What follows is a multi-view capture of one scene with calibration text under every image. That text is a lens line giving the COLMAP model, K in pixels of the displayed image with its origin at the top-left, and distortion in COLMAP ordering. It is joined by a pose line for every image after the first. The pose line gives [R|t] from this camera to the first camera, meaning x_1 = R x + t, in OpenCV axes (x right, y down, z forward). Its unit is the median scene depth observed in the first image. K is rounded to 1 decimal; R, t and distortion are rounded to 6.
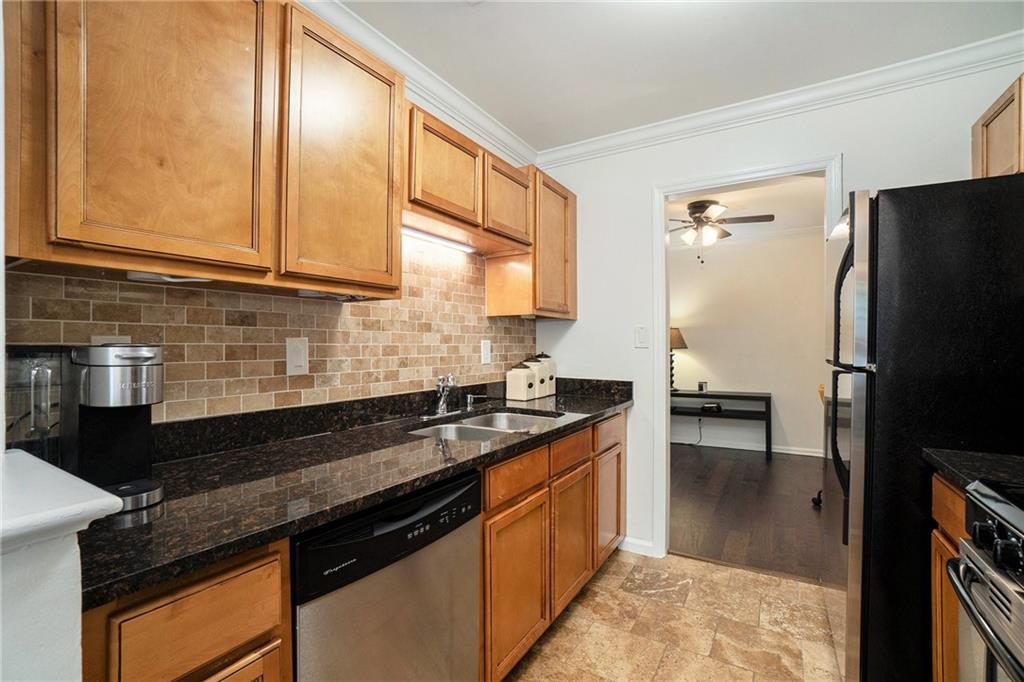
lens RADIAL K [[453.7, 0, 498.3], [0, 453.7, 347.5], [0, 0, 1]] dist [-0.062906, 0.020338]
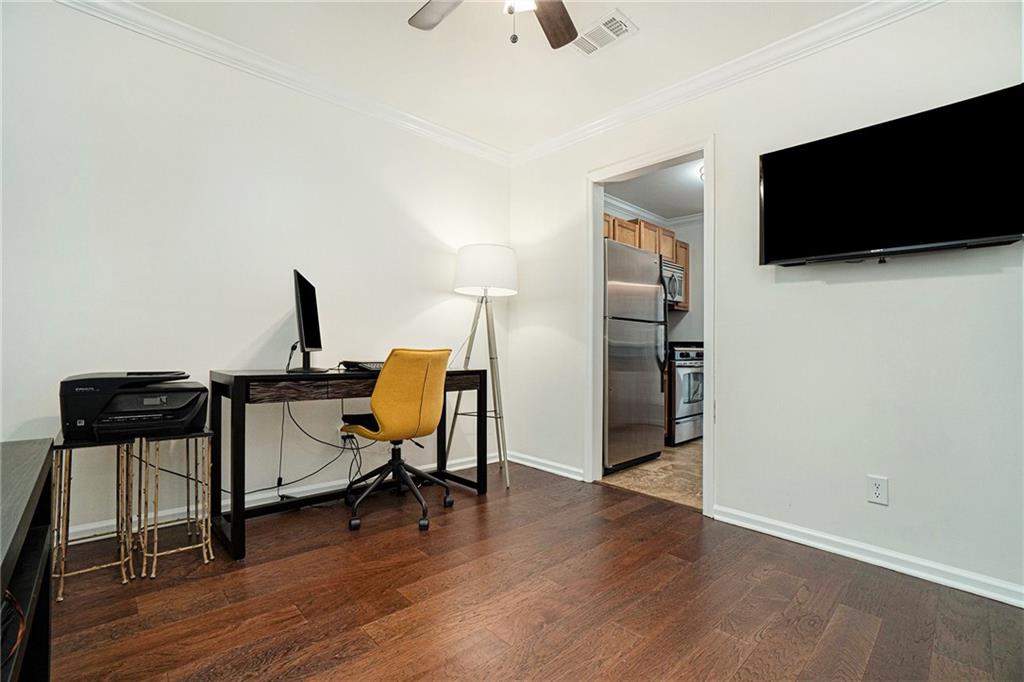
lens RADIAL K [[453.7, 0, 498.3], [0, 453.7, 347.5], [0, 0, 1]] dist [-0.062906, 0.020338]
pose [[-0.962736, -0.010410, 0.270241, 0.632402], [-0.012284, 0.999911, -0.005243, 0.117444], [-0.270163, -0.008367, -0.962778, 2.365384]]
